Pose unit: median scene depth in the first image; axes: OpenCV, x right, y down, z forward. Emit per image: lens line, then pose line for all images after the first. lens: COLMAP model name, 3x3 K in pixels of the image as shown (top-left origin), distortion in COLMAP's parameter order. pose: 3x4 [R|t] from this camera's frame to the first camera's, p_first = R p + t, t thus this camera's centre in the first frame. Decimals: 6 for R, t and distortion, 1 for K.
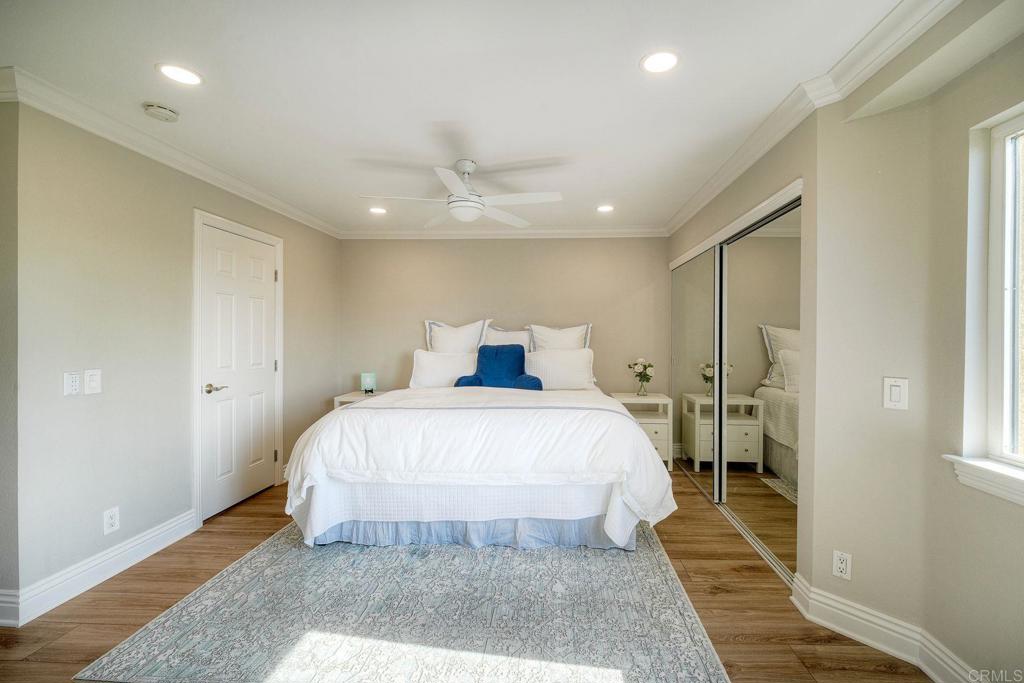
lens RADIAL K [[425.5, 0, 550.6], [0, 425.5, 338.8], [0, 0, 1]] dist [-0.003822, -0.003174]
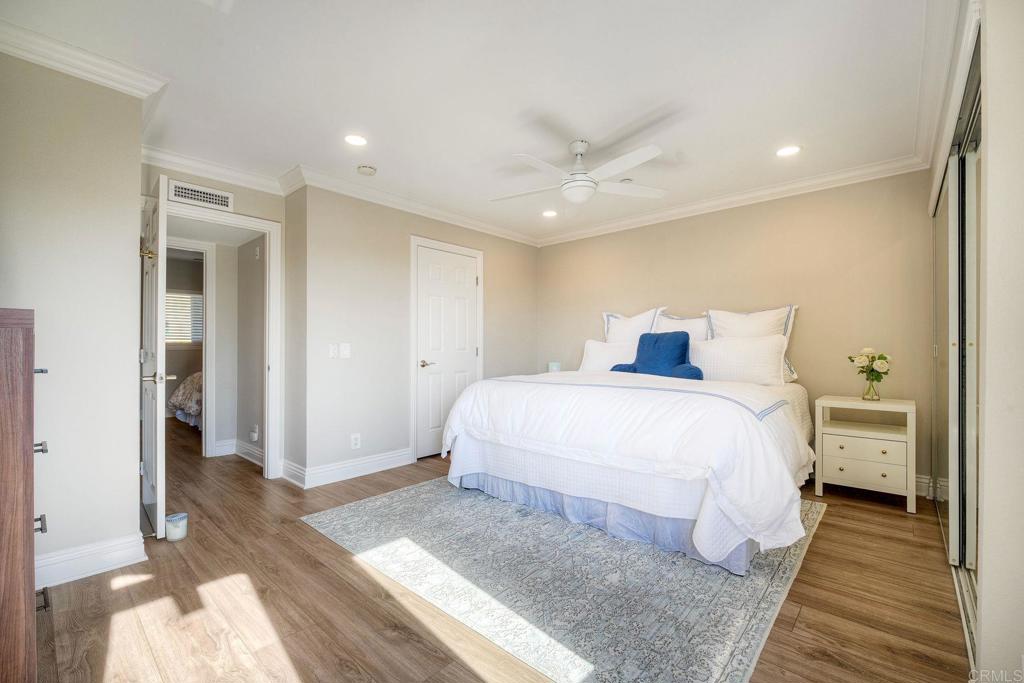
lens RADIAL K [[425.5, 0, 517.4], [0, 425.5, 345.3], [0, 0, 1]] dist [-0.003822, -0.003174]
pose [[0.775189, -0.008617, -0.631670, 0.361037], [0.003425, 0.999950, -0.009438, 0.082028], [0.631720, 0.005152, 0.775180, 0.136861]]
